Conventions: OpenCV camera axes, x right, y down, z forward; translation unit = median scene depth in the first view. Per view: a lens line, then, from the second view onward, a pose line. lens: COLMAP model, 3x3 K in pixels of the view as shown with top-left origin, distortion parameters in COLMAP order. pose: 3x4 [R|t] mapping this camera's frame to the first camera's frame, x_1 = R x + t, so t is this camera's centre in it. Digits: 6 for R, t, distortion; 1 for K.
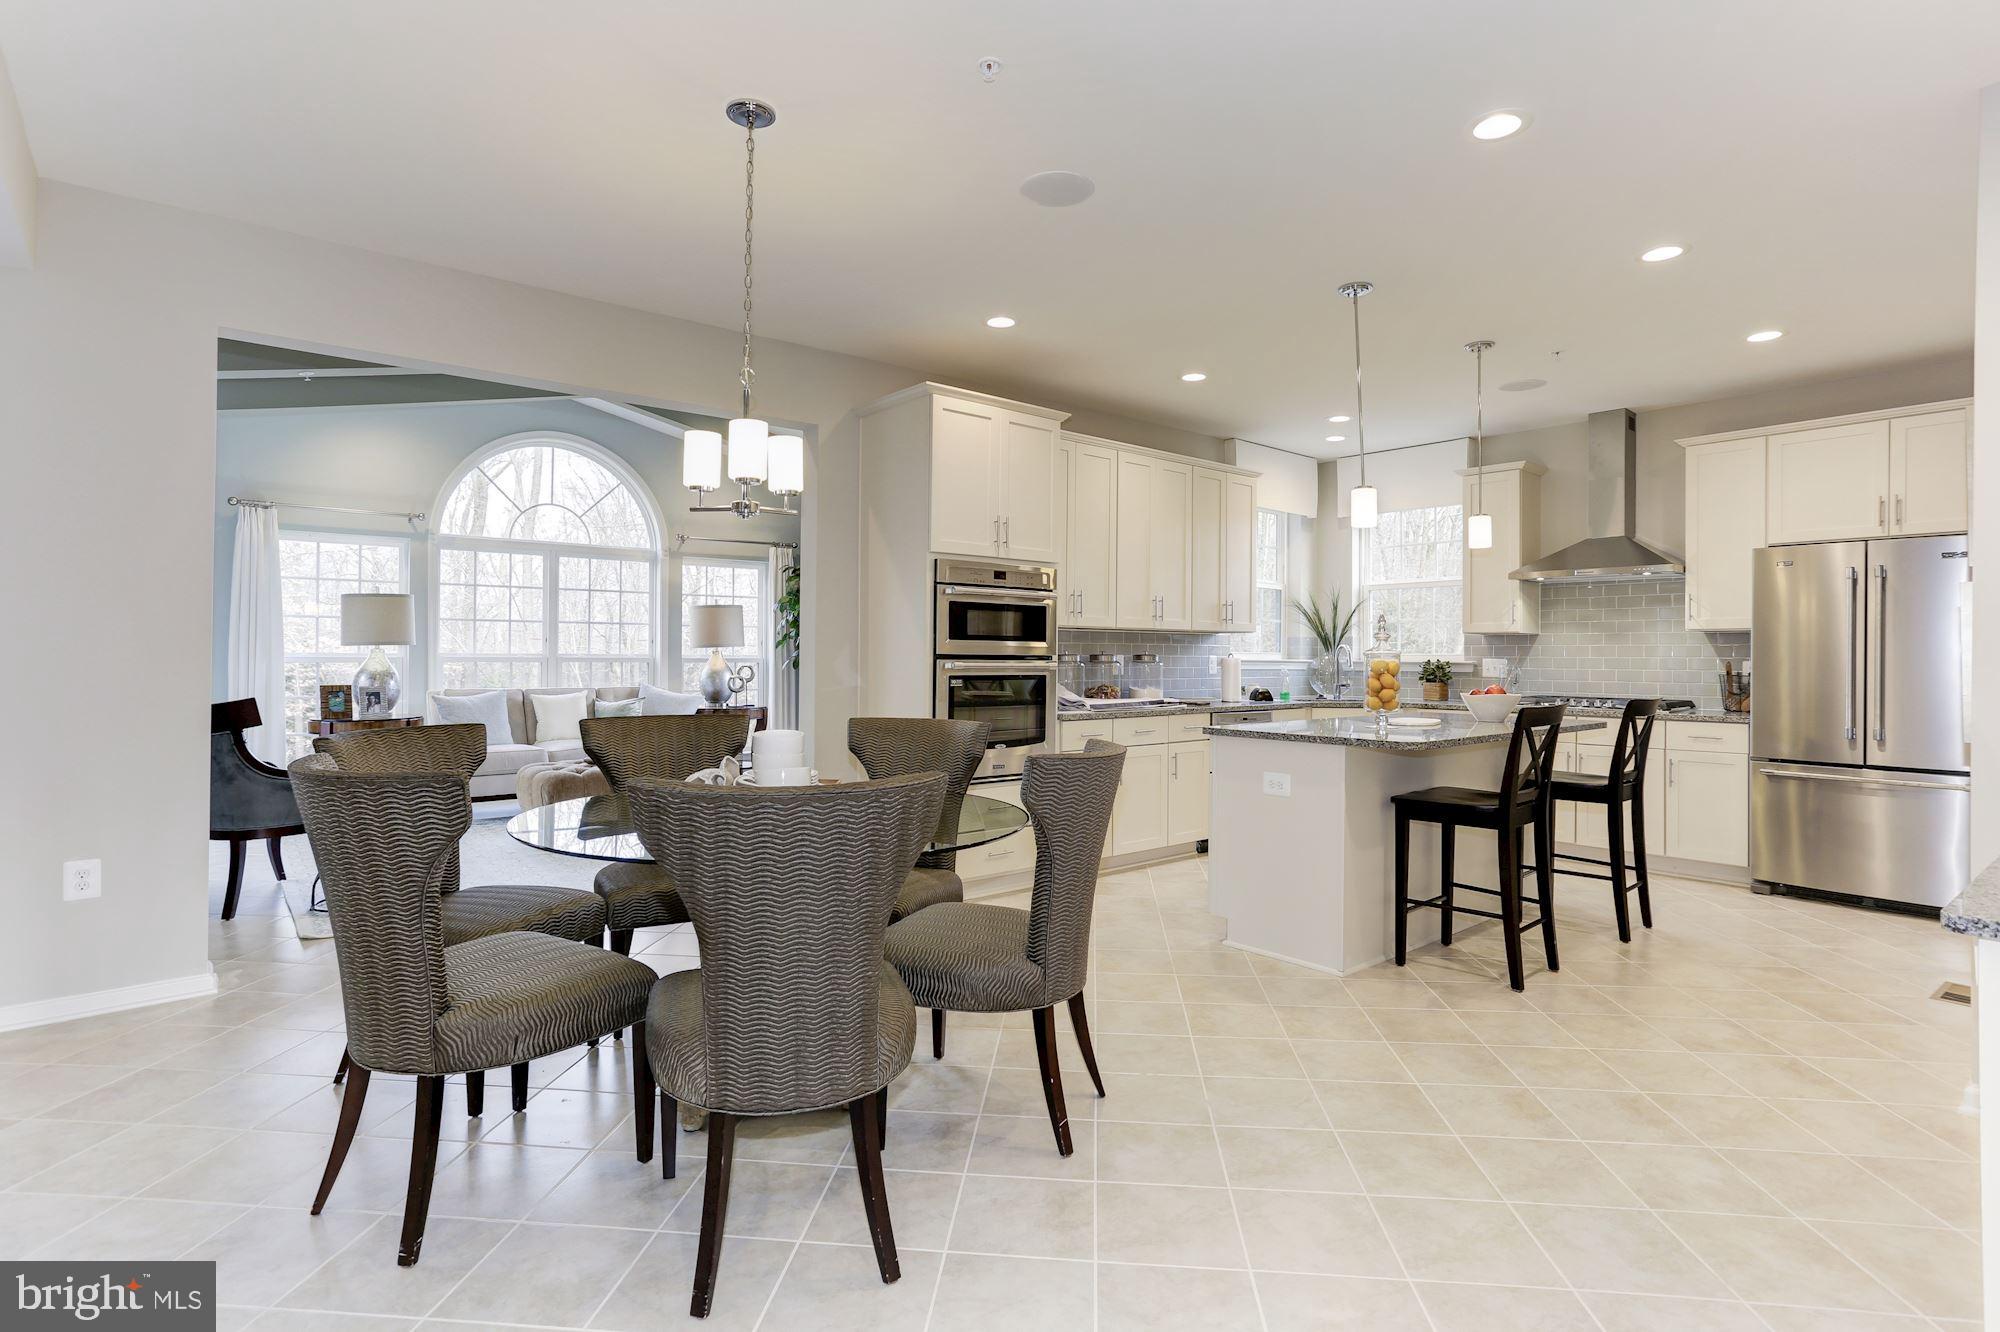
lens RADIAL K [[983.8, 0, 1000.8], [0, 983.8, 650.8], [0, 0, 1]] dist [-0.019048, 0.003169]
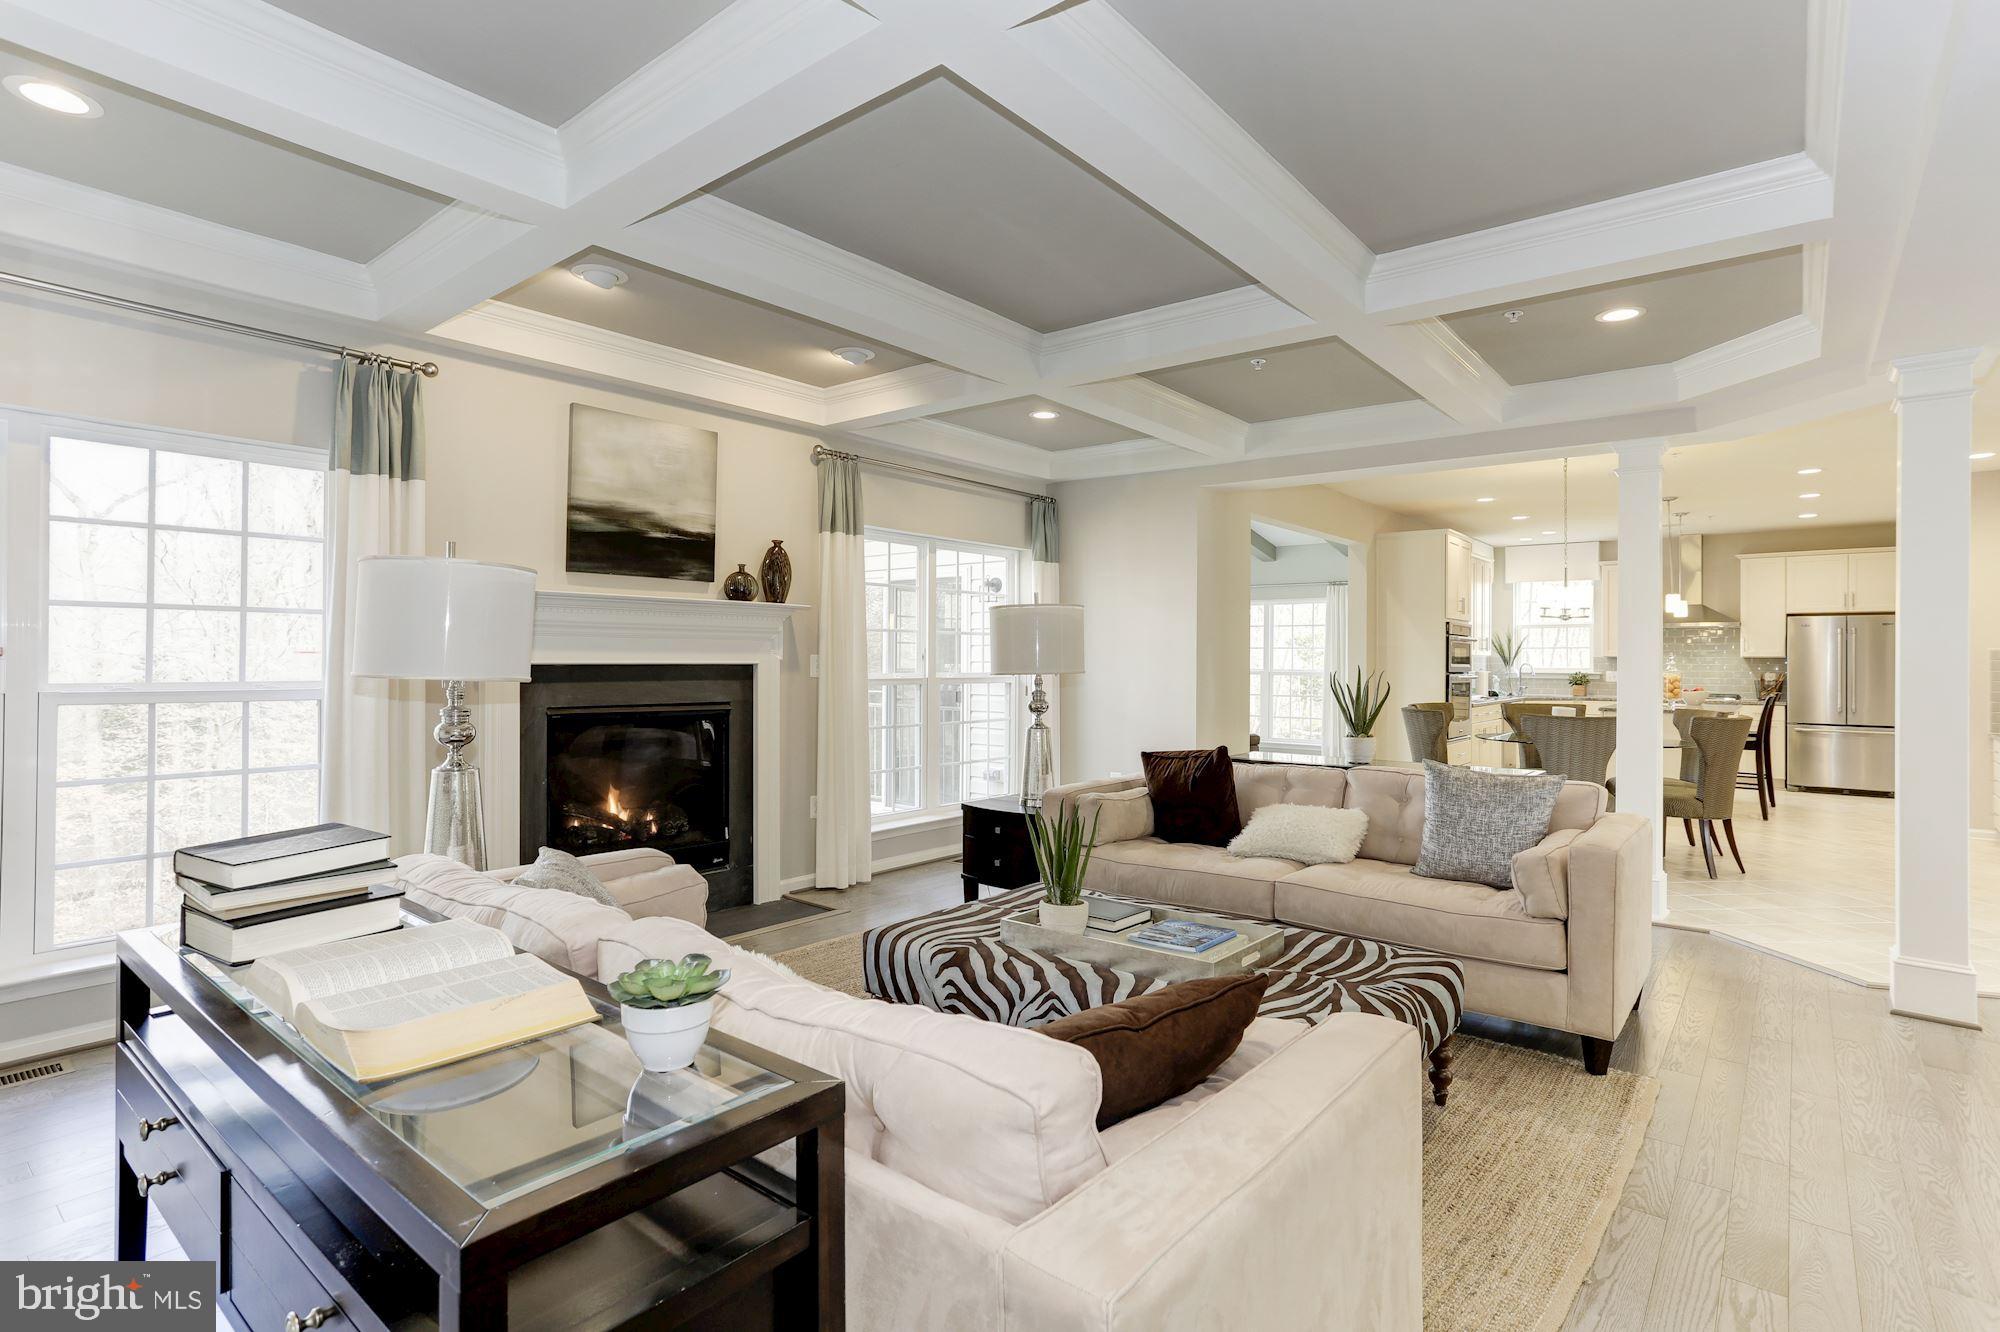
lens RADIAL K [[983.8, 0, 1004.2], [0, 983.8, 661.1], [0, 0, 1]] dist [-0.019048, 0.003169]
pose [[0.979274, -0.000442, 0.202540, -1.061401], [-0.000324, 0.999993, 0.003752, -0.018831], [-0.202540, -0.003739, 0.979267, -0.540266]]
